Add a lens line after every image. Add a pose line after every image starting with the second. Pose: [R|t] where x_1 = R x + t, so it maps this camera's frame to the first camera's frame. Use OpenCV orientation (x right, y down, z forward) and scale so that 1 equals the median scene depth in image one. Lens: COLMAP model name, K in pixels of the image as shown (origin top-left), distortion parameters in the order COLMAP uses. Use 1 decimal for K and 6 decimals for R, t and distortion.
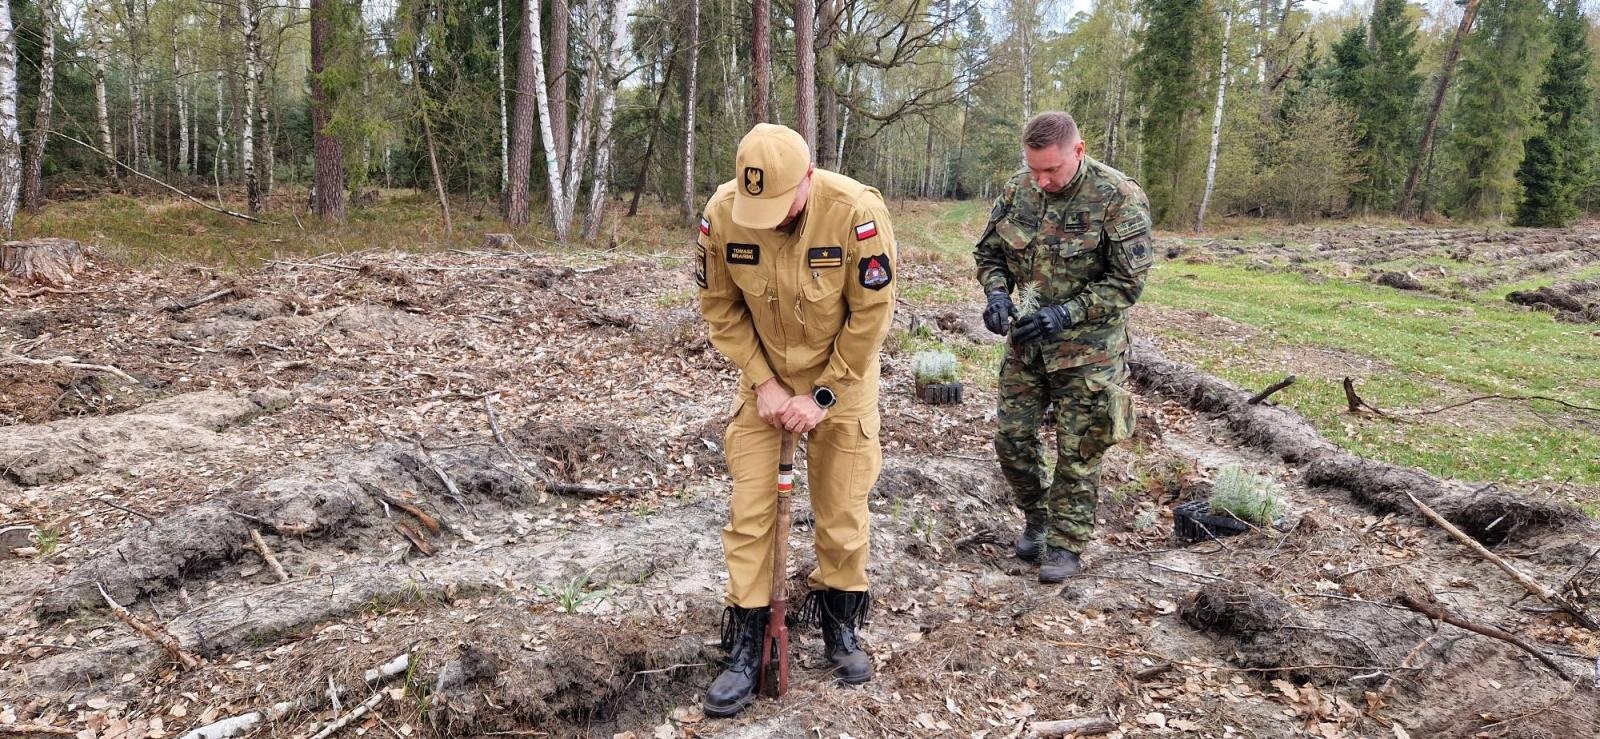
lens RADIAL K [[1083.7, 0, 793.5], [0, 1083.7, 359.6], [0, 0, 1]] dist [0.097465, -0.087526]
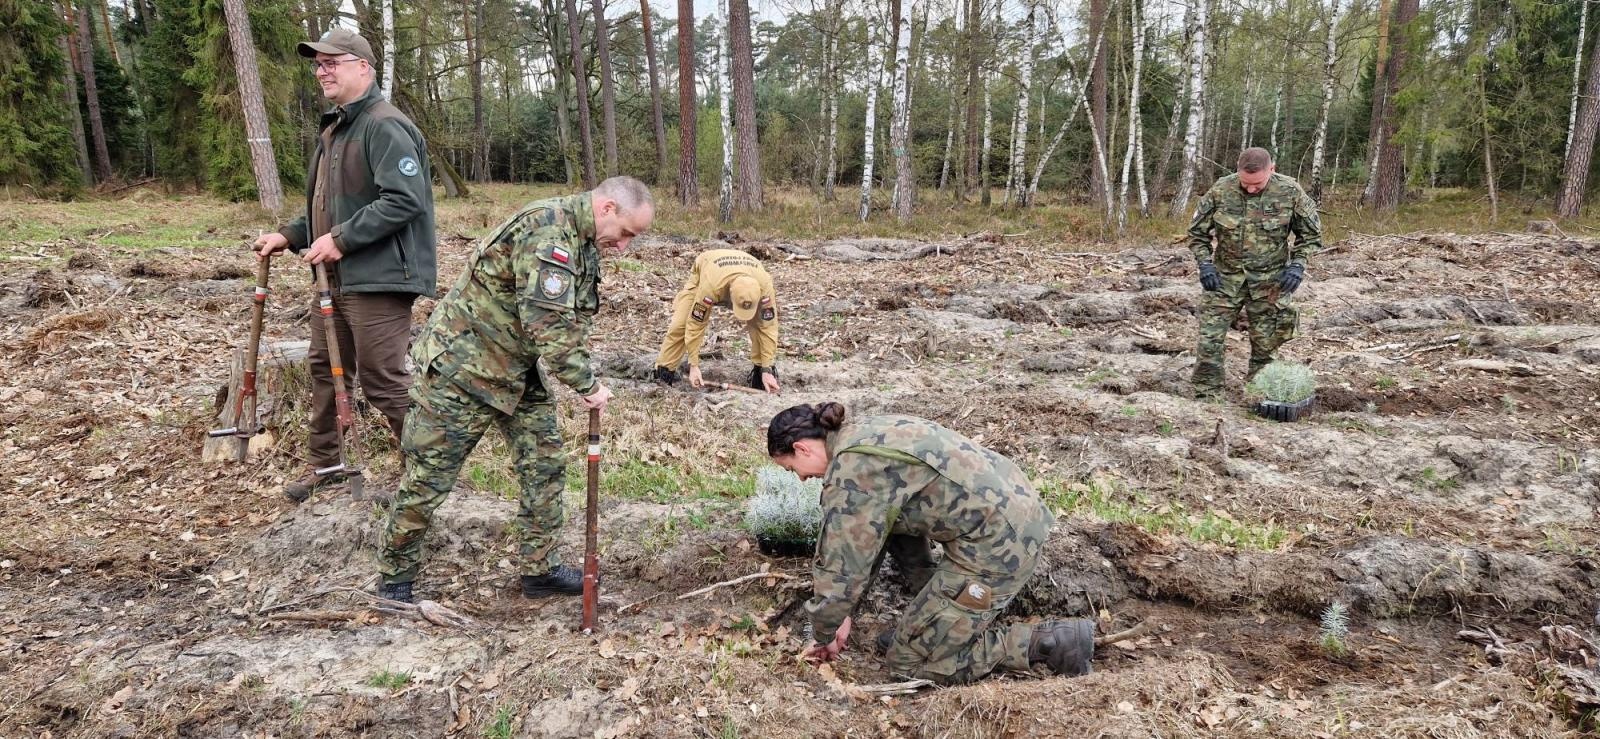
lens RADIAL K [[1083.7, 0, 793.5], [0, 1083.7, 359.6], [0, 0, 1]] dist [0.097465, -0.087526]
pose [[0.650688, 0.105169, -0.752027, 0.073479], [-0.107687, 0.993133, 0.045711, 0.039425], [0.751671, 0.051240, 0.657545, -0.230991]]
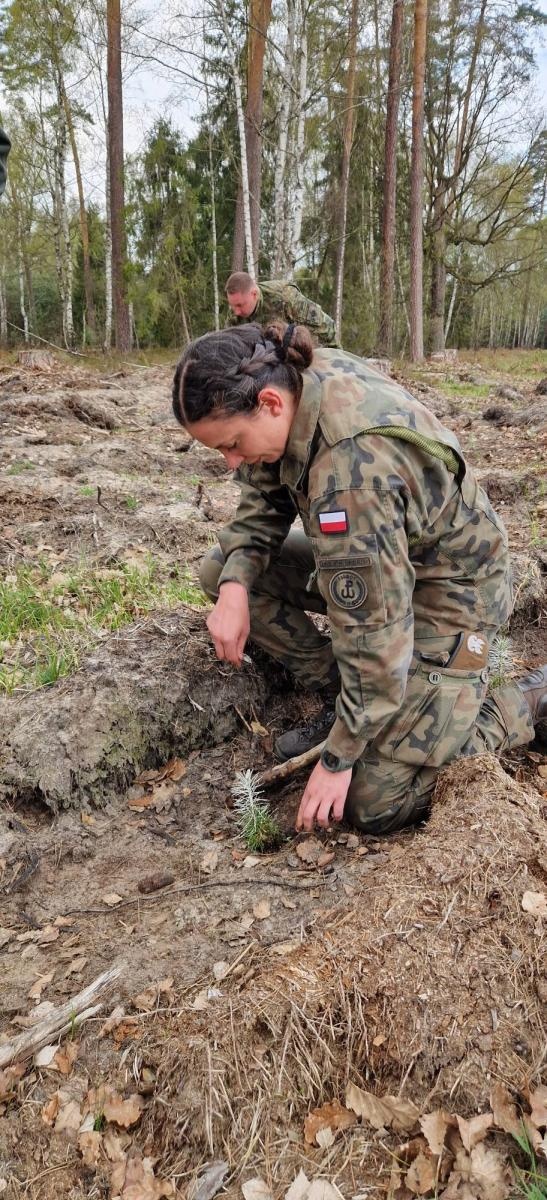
lens RADIAL K [[811.8, 0, 294.1], [0, 811.8, 580.0], [0, 0, 1]] dist [0.062498, -0.000312]
pose [[0.989070, 0.018111, -0.146333, 0.018252], [-0.000415, 0.992765, 0.120069, 0.049875], [0.147449, -0.118696, 0.981922, -0.185105]]
